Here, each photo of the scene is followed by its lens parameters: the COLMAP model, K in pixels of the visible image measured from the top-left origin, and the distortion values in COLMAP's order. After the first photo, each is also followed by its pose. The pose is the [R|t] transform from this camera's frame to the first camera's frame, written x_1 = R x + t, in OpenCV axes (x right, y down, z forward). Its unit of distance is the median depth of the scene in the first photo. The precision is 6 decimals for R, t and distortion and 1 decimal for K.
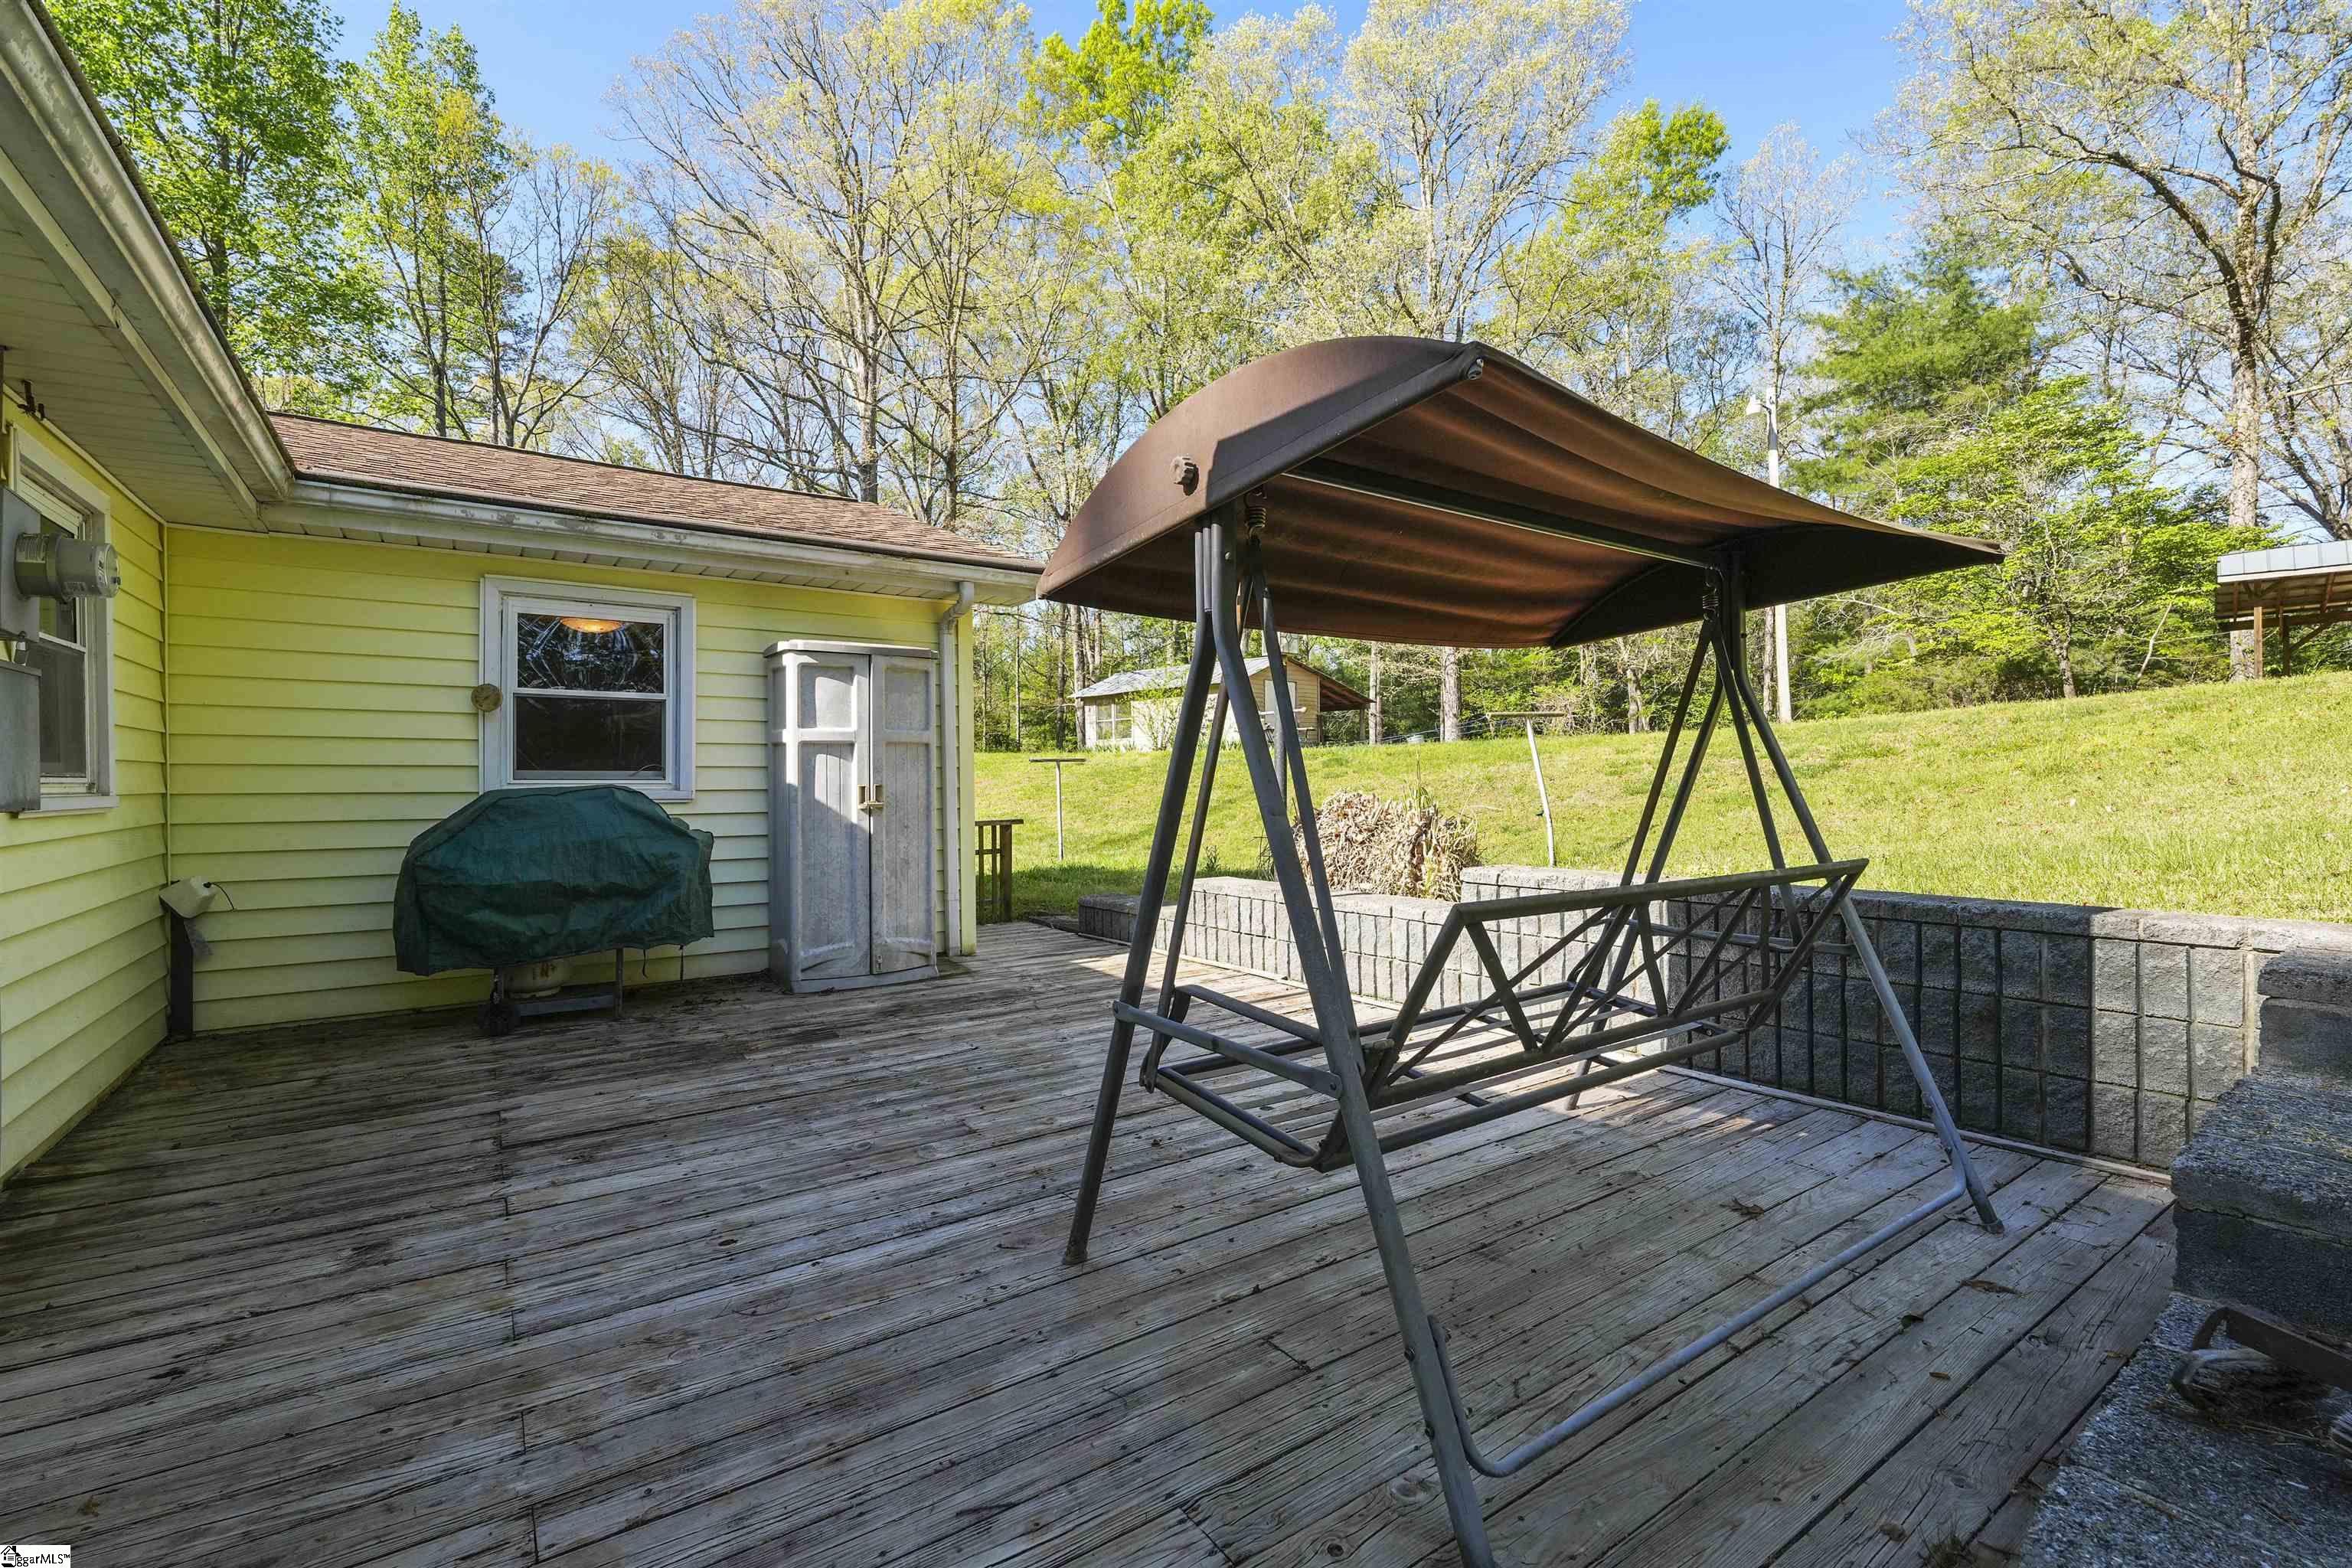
lens RADIAL K [[1021.0, 0, 1176.0], [0, 1021.0, 784.0], [0, 0, 1]] dist [0.000985, 0.000694]
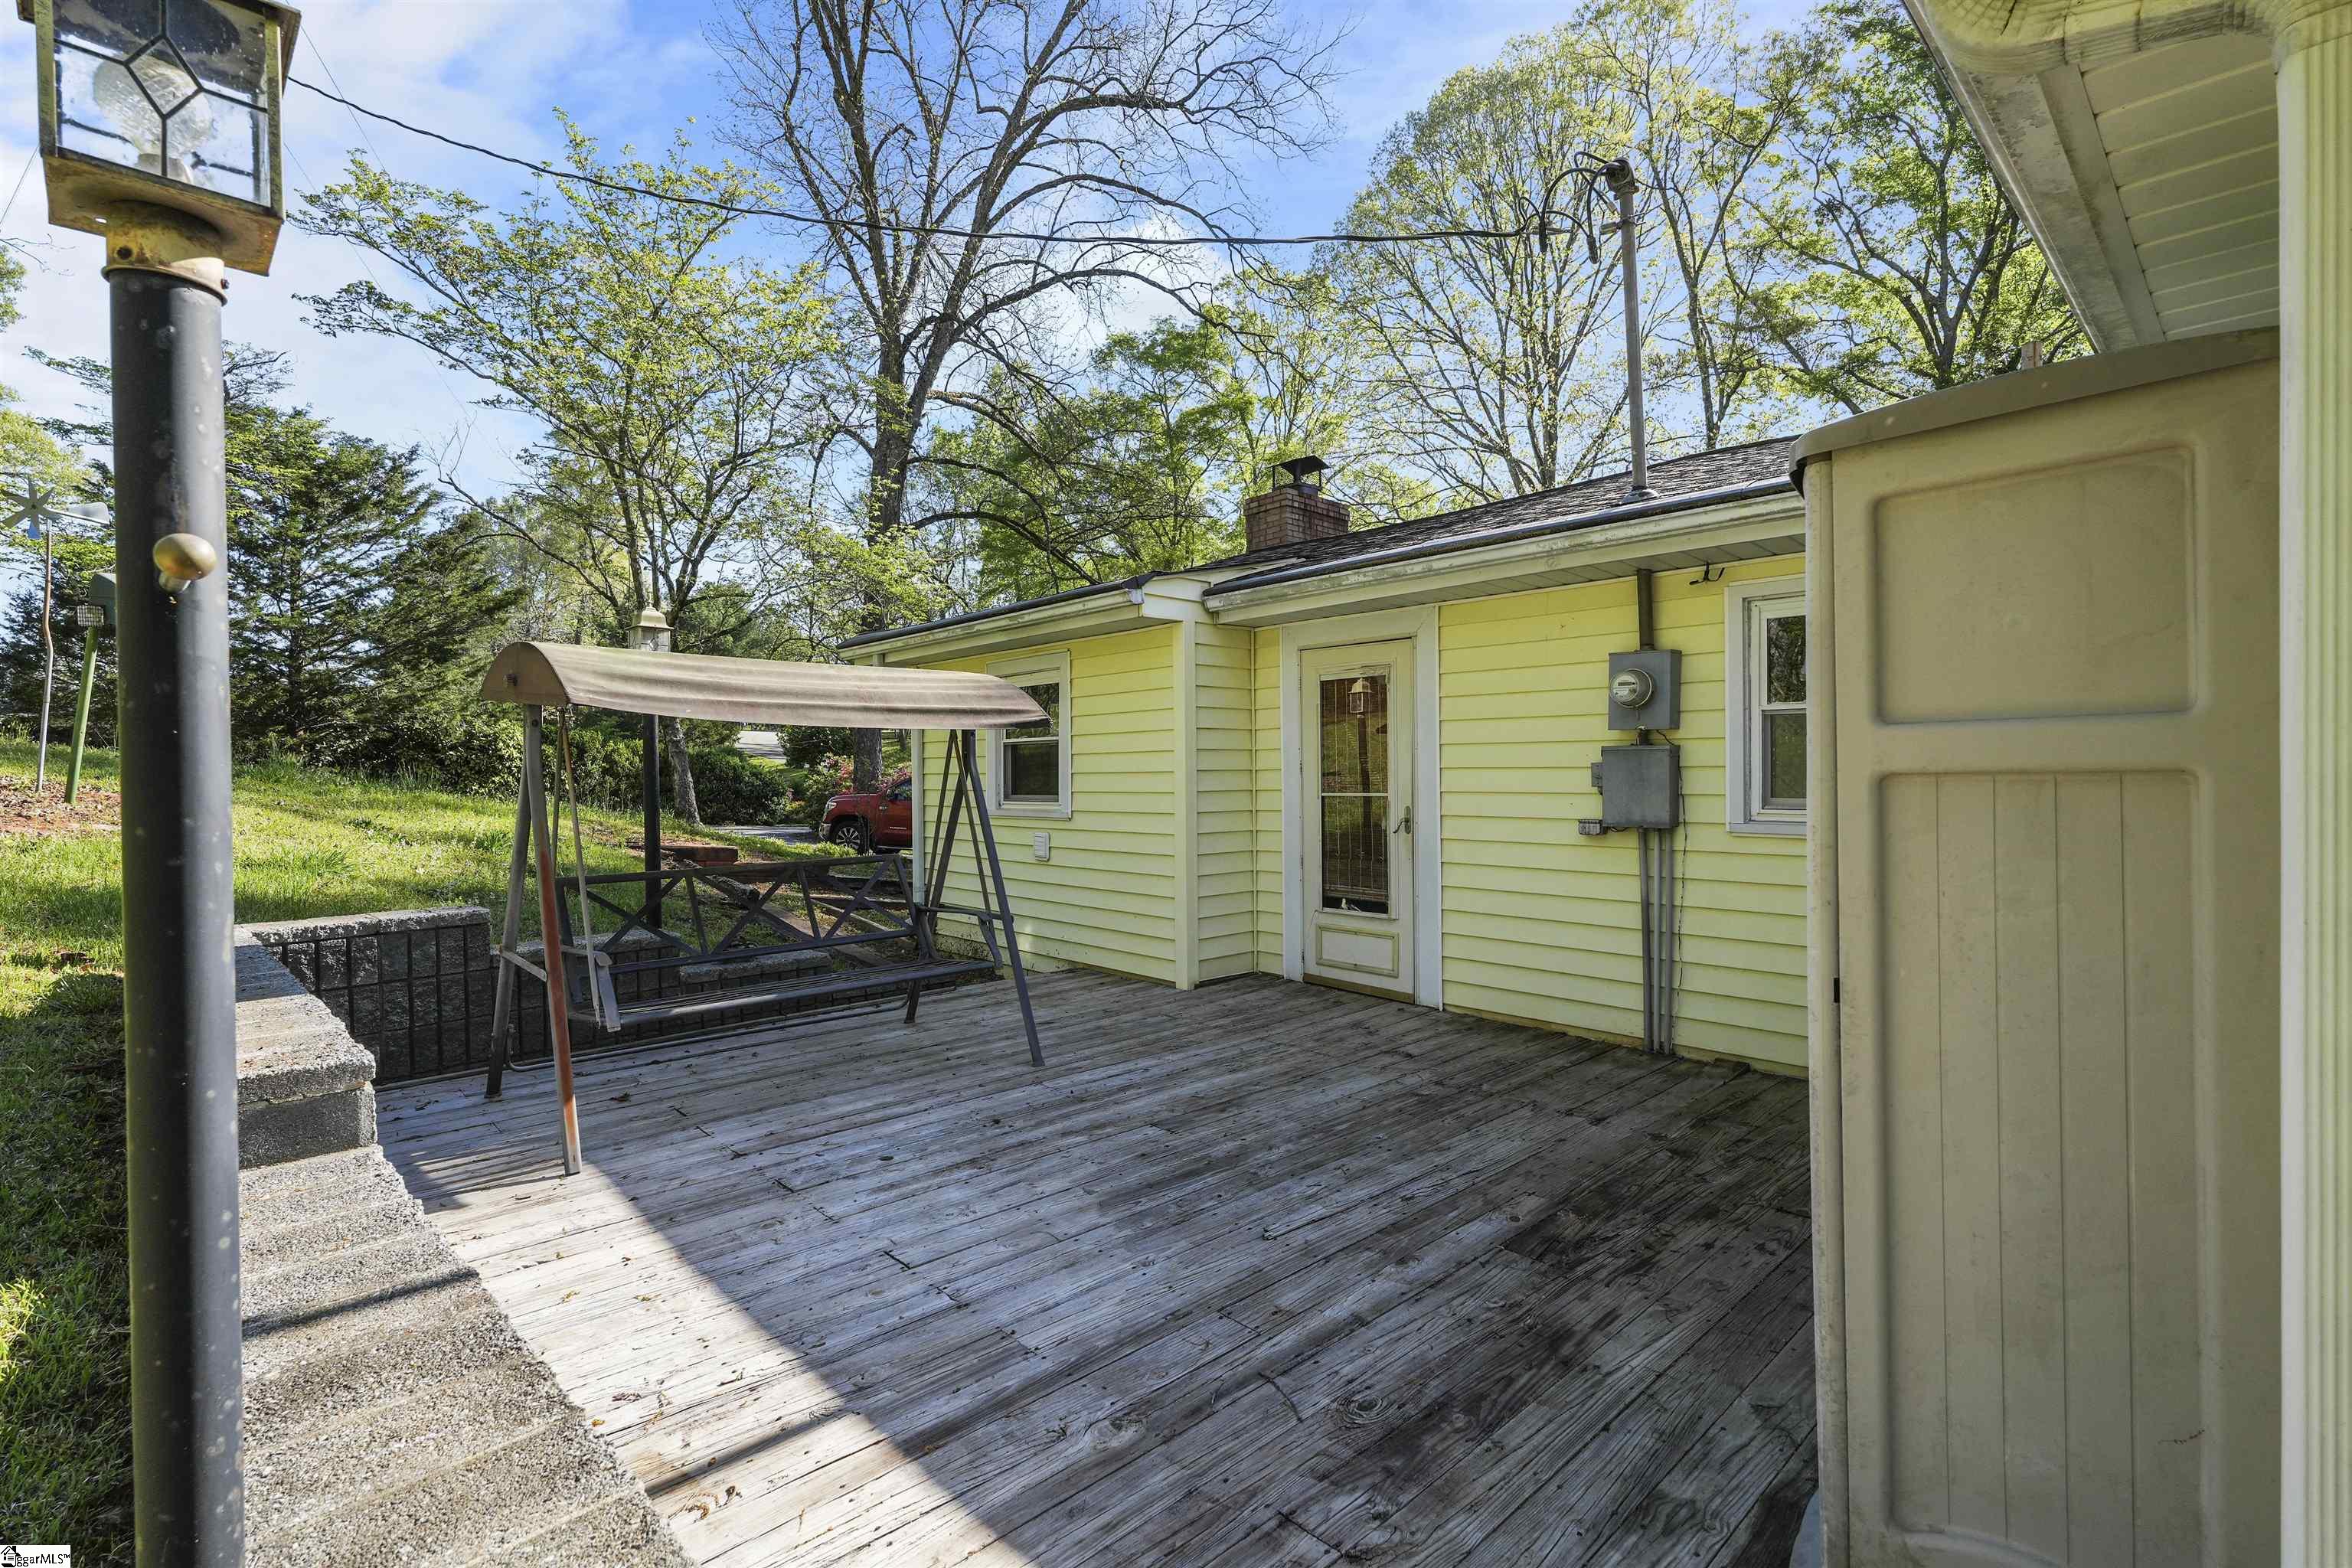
lens RADIAL K [[1081.9, 0, 1176.0], [0, 1081.9, 784.0], [0, 0, 1]] dist [-0.000156, -0.000017]
pose [[-0.989062, 0.015620, -0.146670, -0.046333], [0.013395, 0.999780, 0.016147, -0.073419], [0.146890, 0.014005, -0.989054, 2.210040]]
